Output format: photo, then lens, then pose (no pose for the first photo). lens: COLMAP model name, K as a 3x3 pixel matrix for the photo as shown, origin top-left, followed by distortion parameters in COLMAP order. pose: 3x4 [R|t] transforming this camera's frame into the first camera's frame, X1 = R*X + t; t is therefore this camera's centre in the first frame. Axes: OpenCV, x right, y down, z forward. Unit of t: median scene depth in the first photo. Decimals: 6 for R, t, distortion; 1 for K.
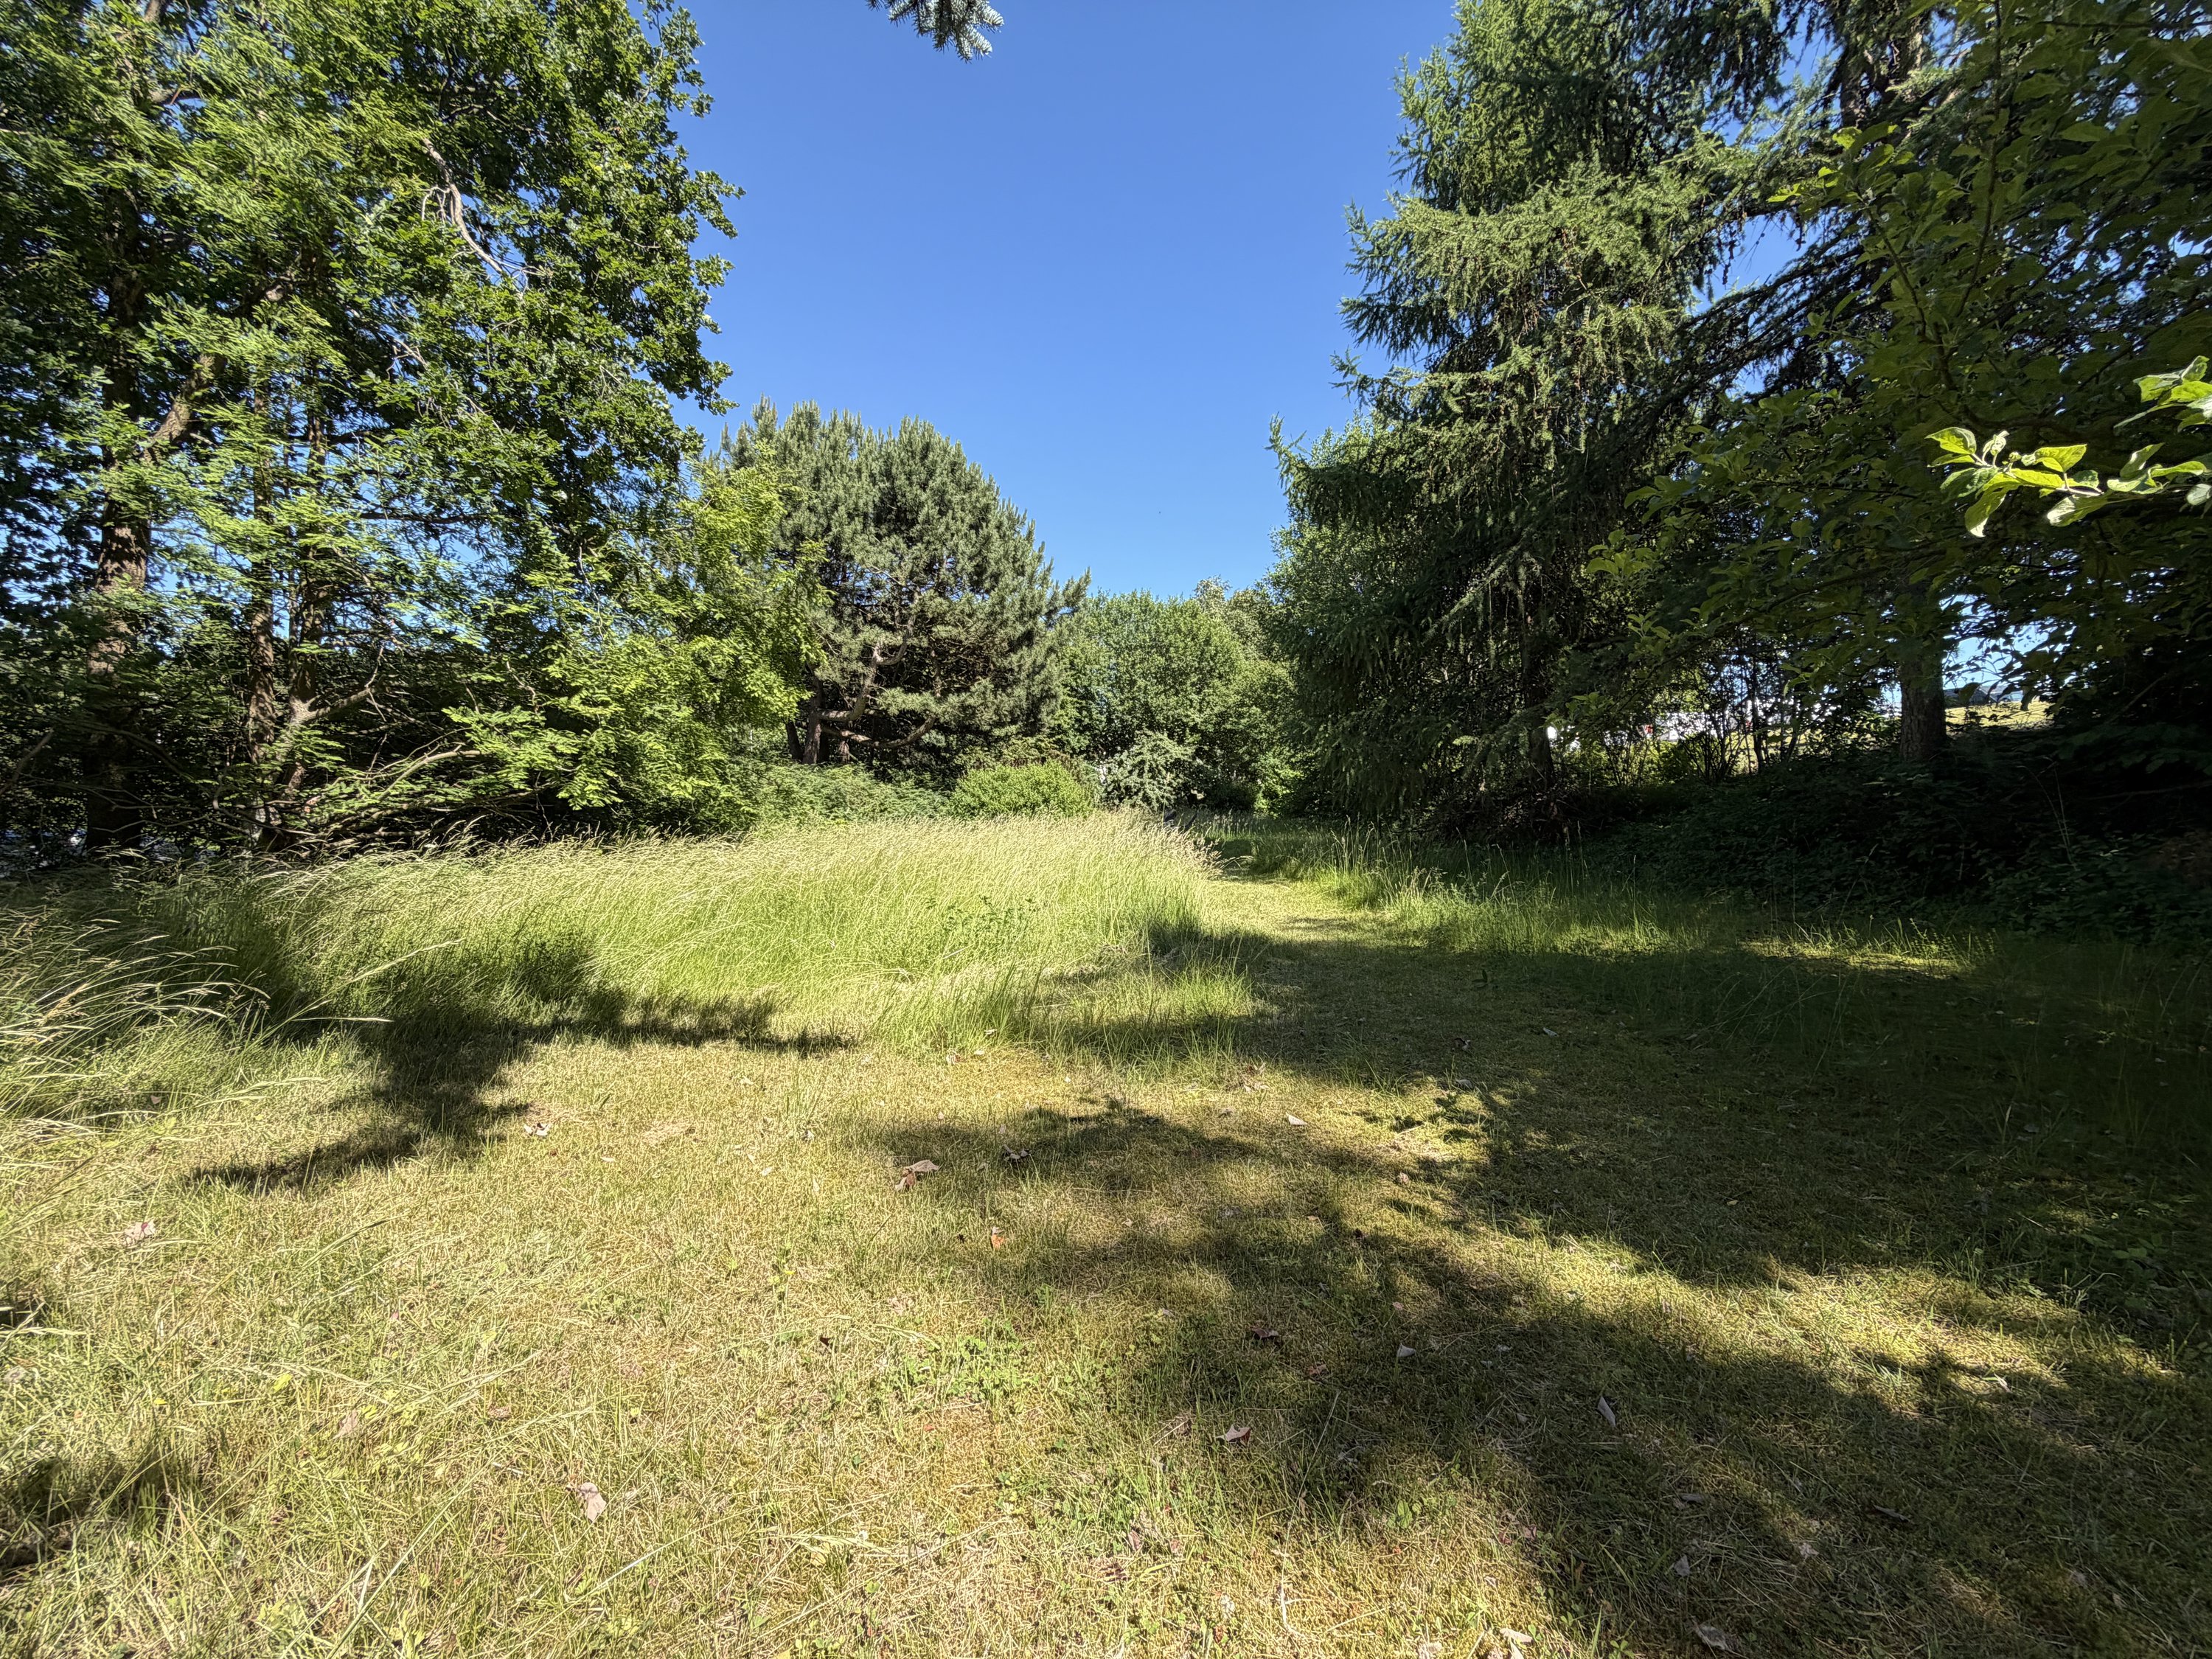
lens RADIAL K [[841.6, 0, 1112.3], [0, 841.6, 838.8], [0, 0, 1]] dist [-0.019091, -0.000003]
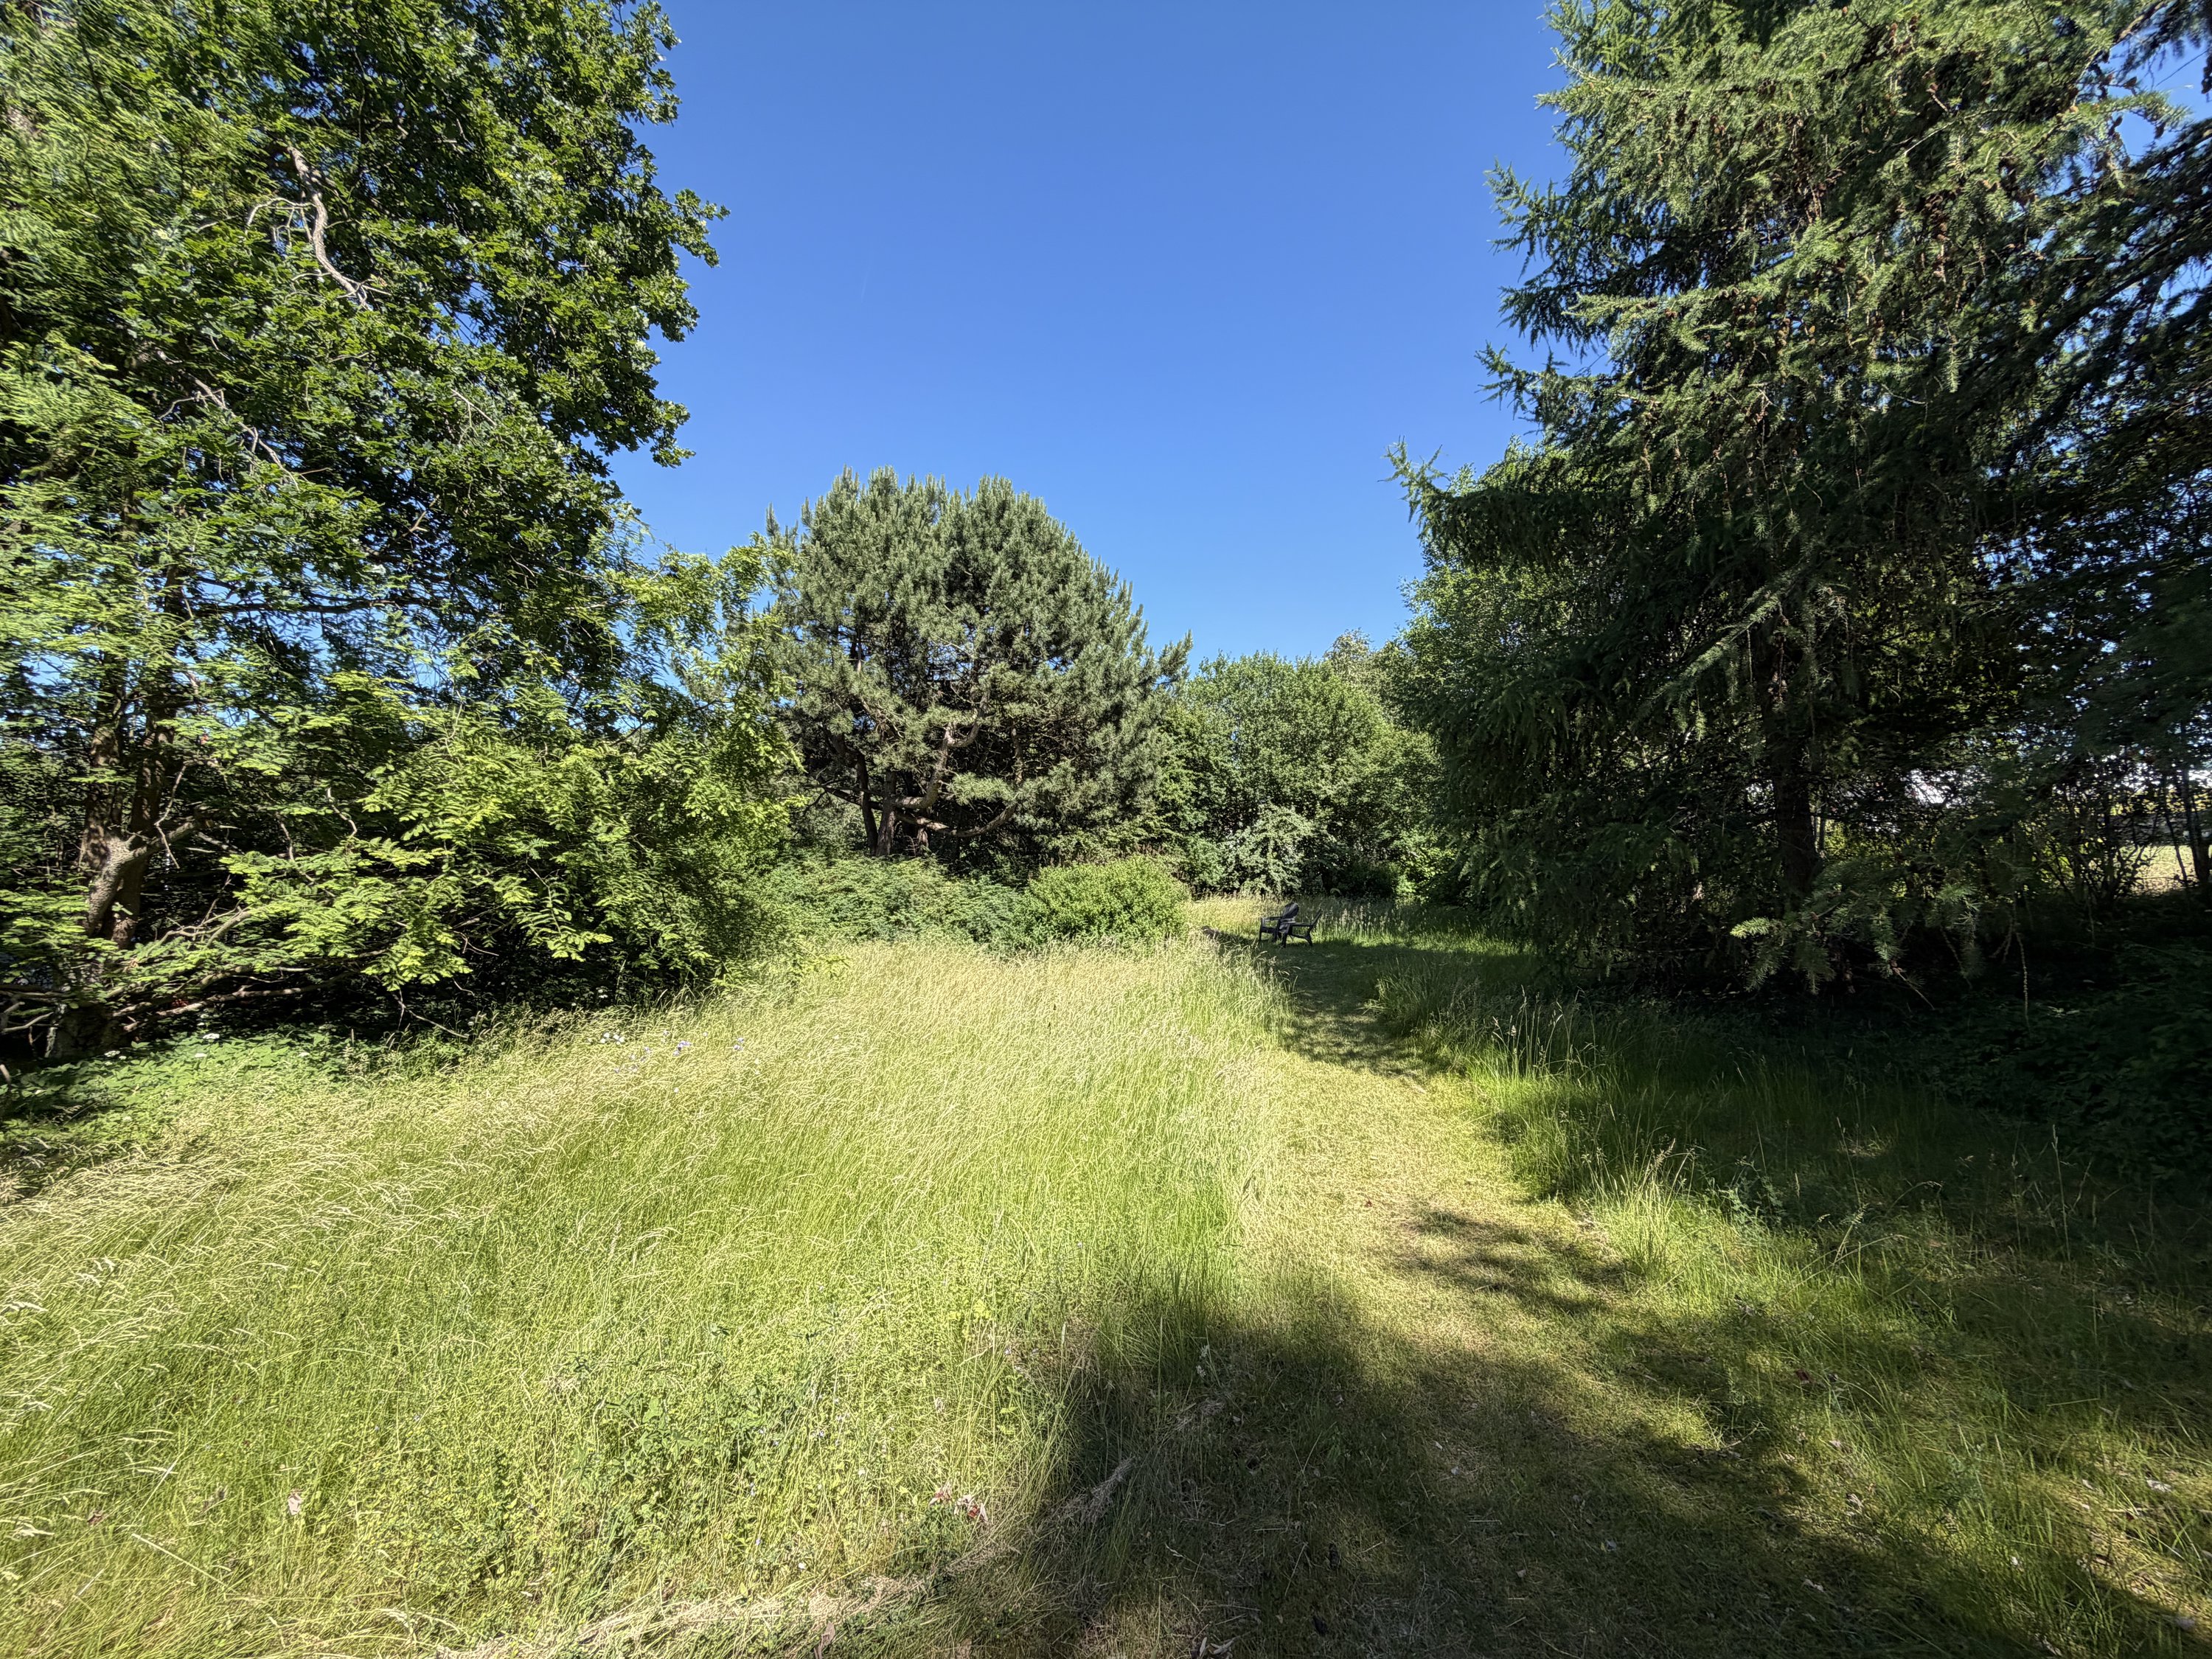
lens RADIAL K [[841.6, 0, 1112.3], [0, 841.6, 838.8], [0, 0, 1]] dist [-0.019091, -0.000003]
pose [[0.985809, -0.002080, -0.167856, 0.041974], [-0.009615, 0.997582, -0.068826, -0.050362], [0.167593, 0.069463, 0.983406, 0.157336]]
